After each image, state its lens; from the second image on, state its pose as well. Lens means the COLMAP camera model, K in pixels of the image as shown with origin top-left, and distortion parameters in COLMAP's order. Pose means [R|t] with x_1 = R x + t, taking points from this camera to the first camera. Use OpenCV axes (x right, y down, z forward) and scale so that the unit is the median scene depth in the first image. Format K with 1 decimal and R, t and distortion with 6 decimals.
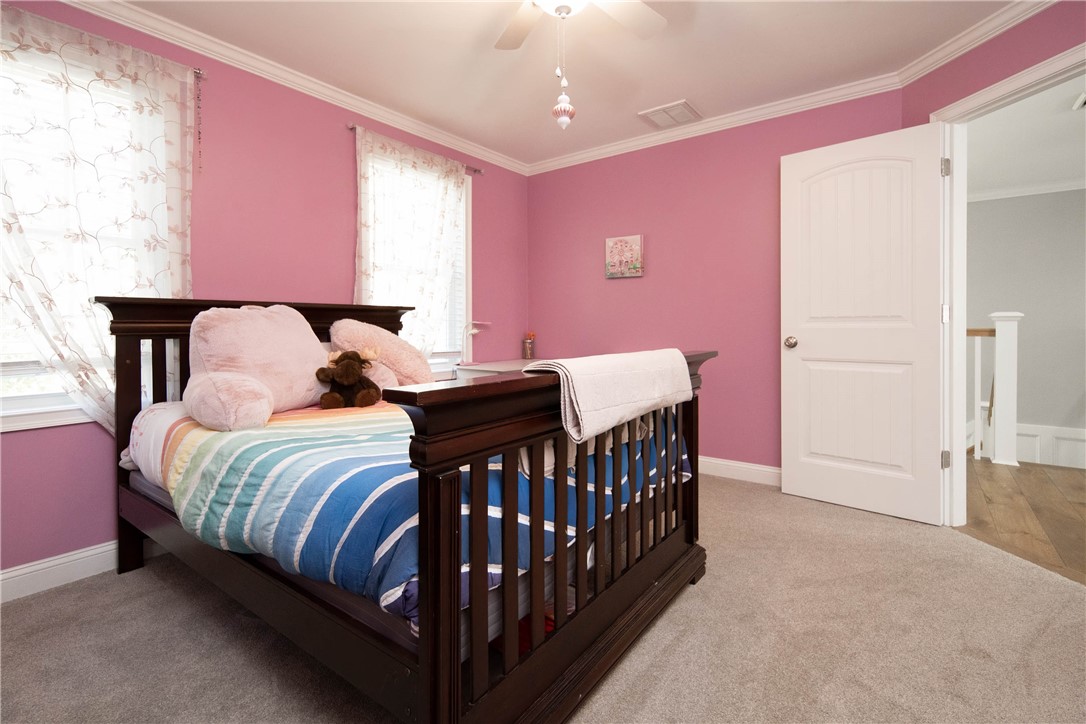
lens RADIAL K [[495.3, 0, 547.4], [0, 495.3, 328.2], [0, 0, 1]] dist [0.002176, -0.000337]
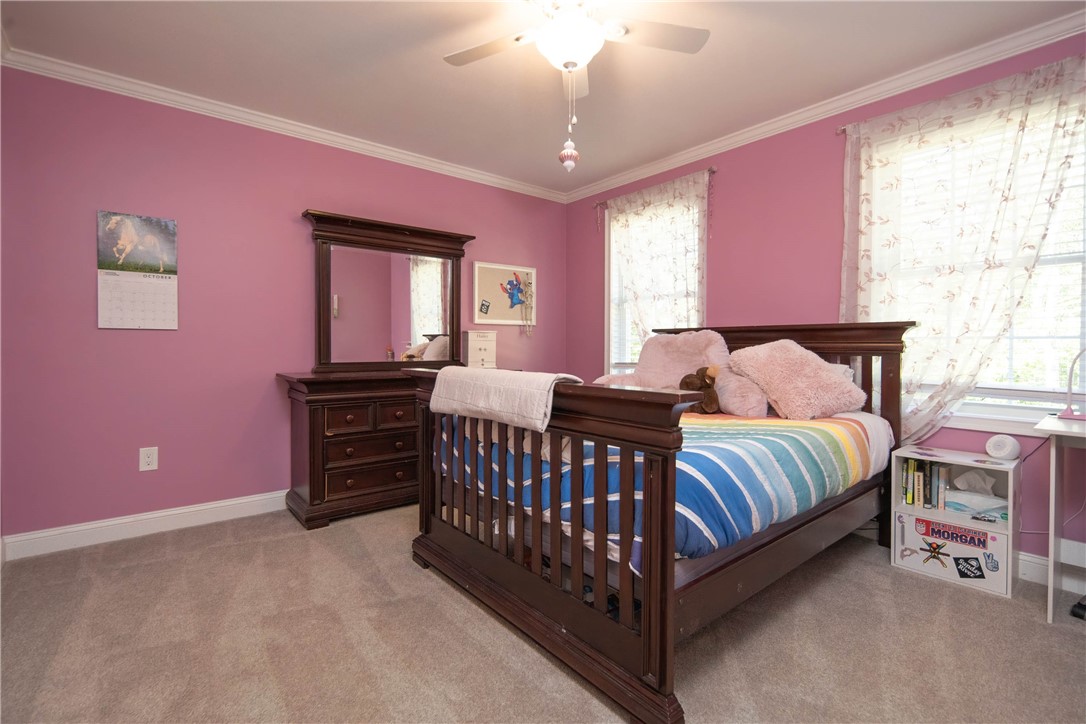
lens RADIAL K [[495.3, 0, 544.5], [0, 495.3, 351.0], [0, 0, 1]] dist [0.002176, -0.000337]
pose [[-0.236215, 0.017974, -0.971534, 0.762002], [-0.003979, 0.999803, 0.019464, -0.012740], [0.971693, 0.008463, -0.236097, 0.809331]]
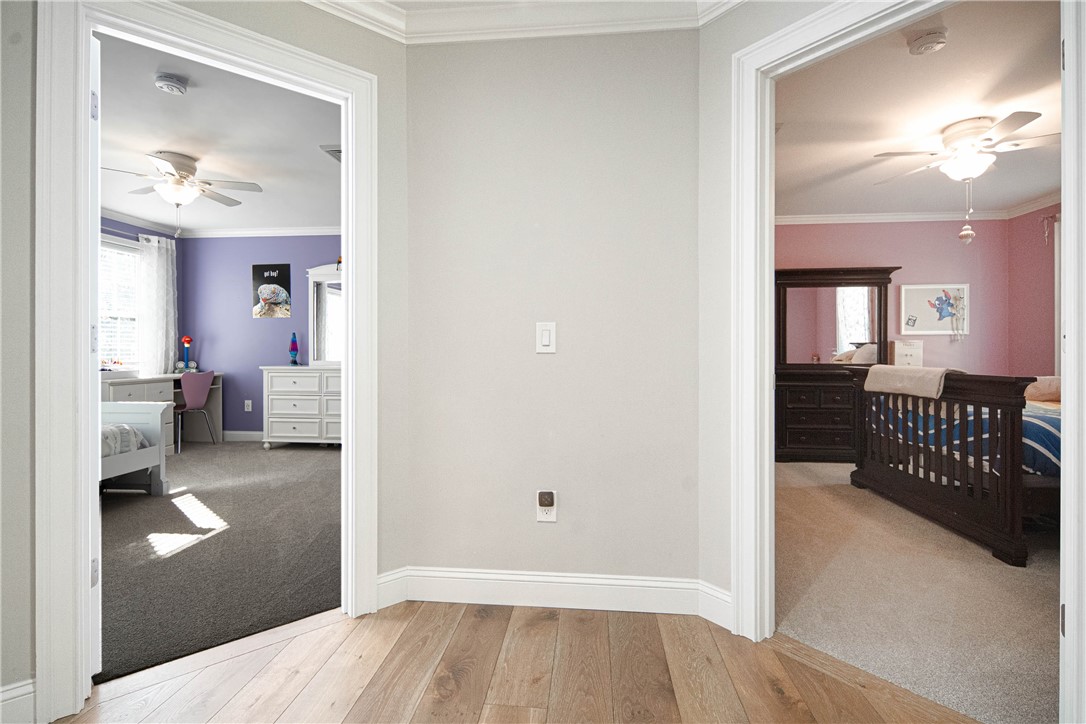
lens RADIAL K [[495.3, 0, 536.8], [0, 495.3, 350.3], [0, 0, 1]] dist [0.002176, -0.000337]
pose [[-0.856468, 0.005687, -0.516169, 1.532602], [0.003327, 0.999979, 0.005497, -0.022211], [0.516190, 0.002990, -0.856469, 1.157421]]
